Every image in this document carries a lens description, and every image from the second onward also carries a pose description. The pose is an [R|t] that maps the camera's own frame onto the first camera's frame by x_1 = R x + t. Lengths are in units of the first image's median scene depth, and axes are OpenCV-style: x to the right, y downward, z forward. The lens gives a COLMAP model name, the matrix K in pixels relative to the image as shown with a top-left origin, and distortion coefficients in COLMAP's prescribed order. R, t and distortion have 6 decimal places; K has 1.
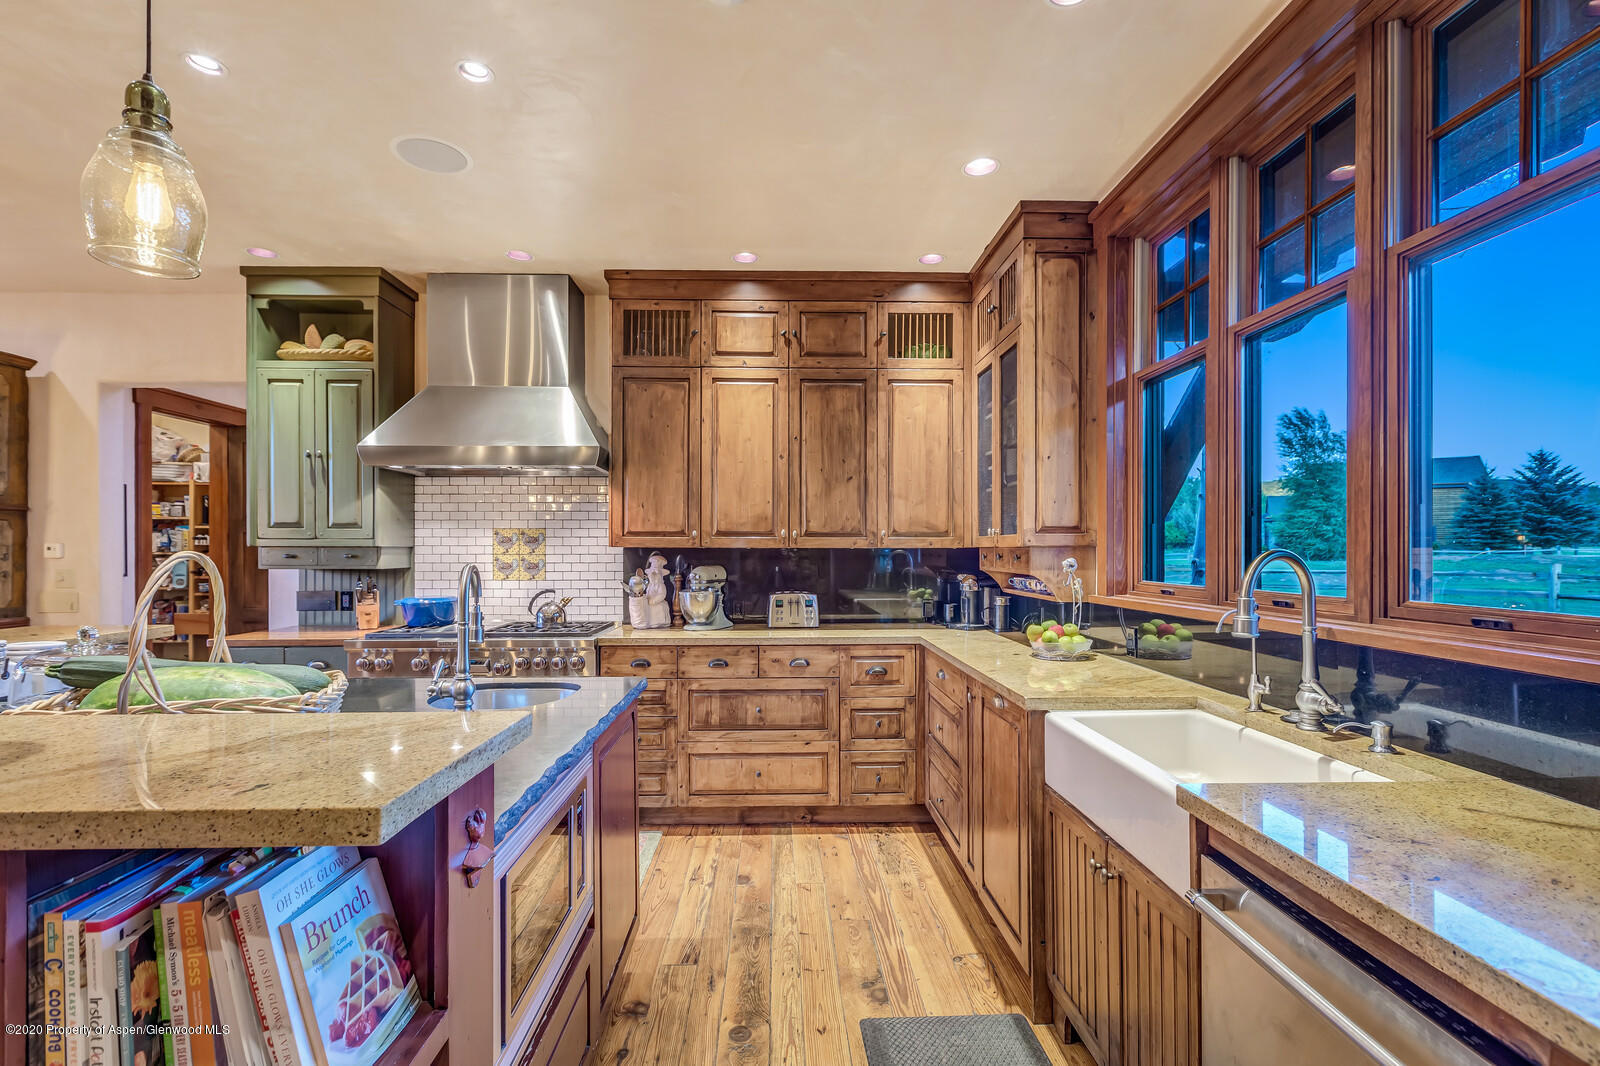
lens RADIAL K [[716.1, 0, 805.8], [0, 716.1, 560.5], [0, 0, 1]] dist [0.001256, -0.000247]
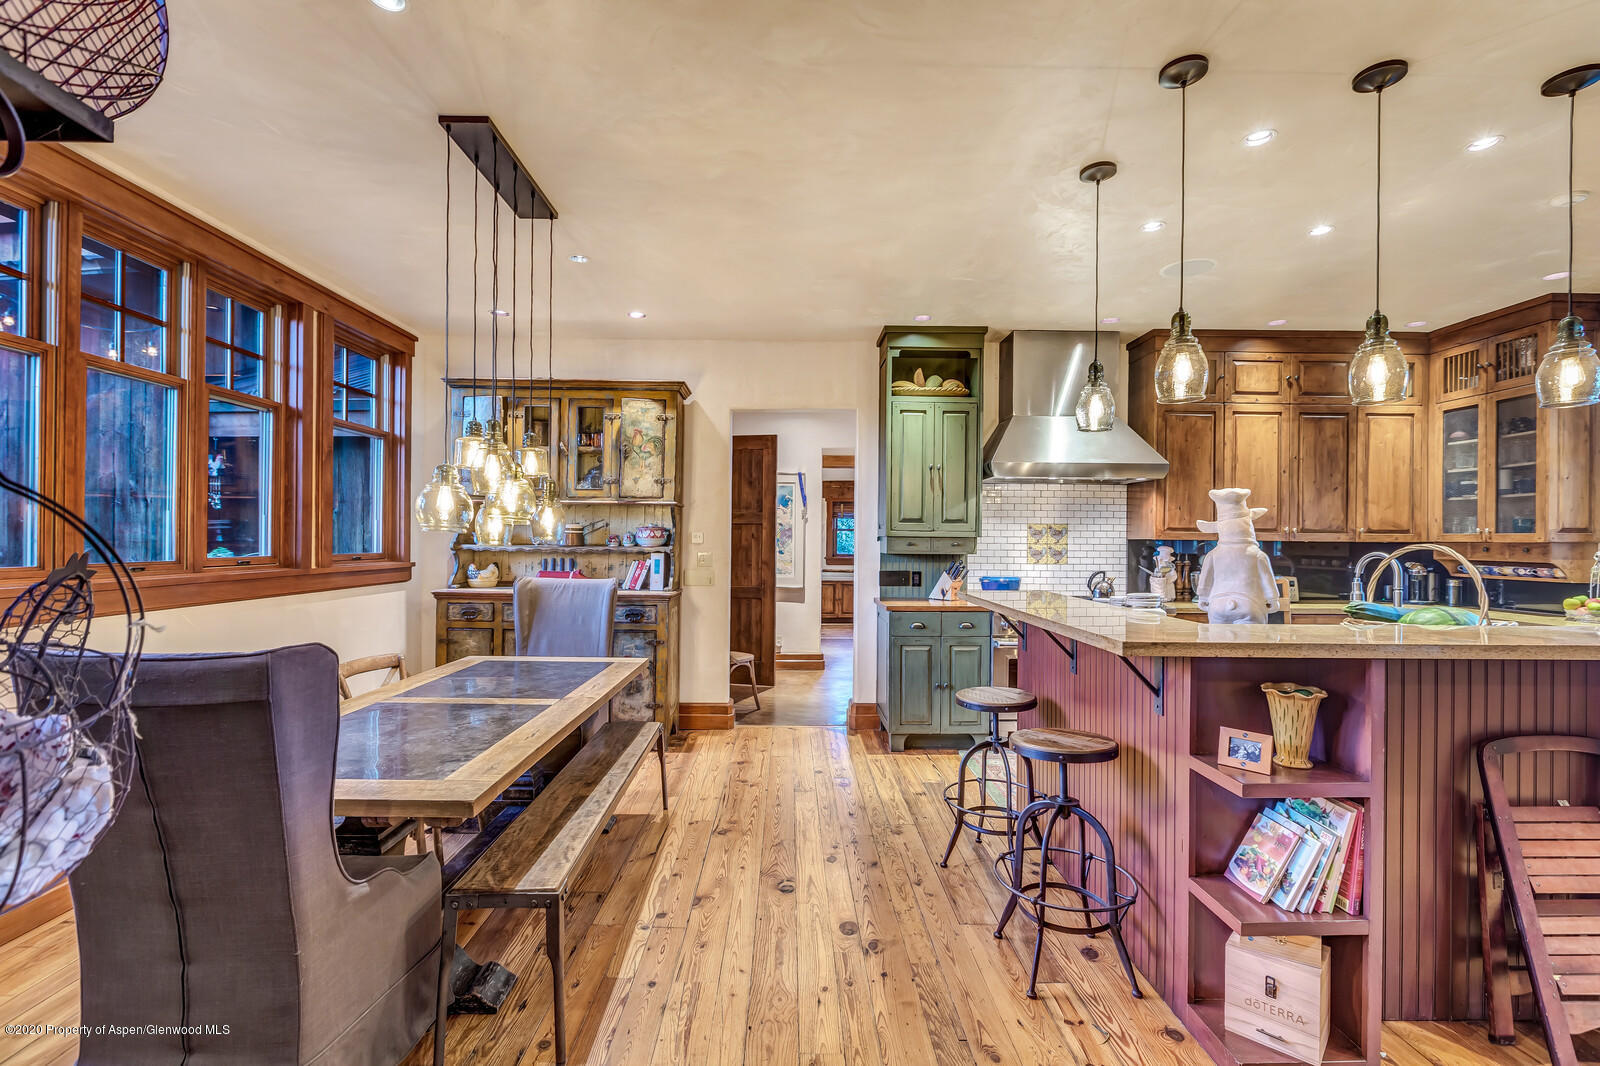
lens RADIAL K [[716.1, 0, 789.1], [0, 716.1, 547.1], [0, 0, 1]] dist [0.001256, -0.000247]
pose [[0.999890, 0.009199, -0.011659, -0.922580], [-0.009246, 0.999949, -0.003967, 0.007178], [0.011622, 0.004075, 0.999924, -0.322516]]
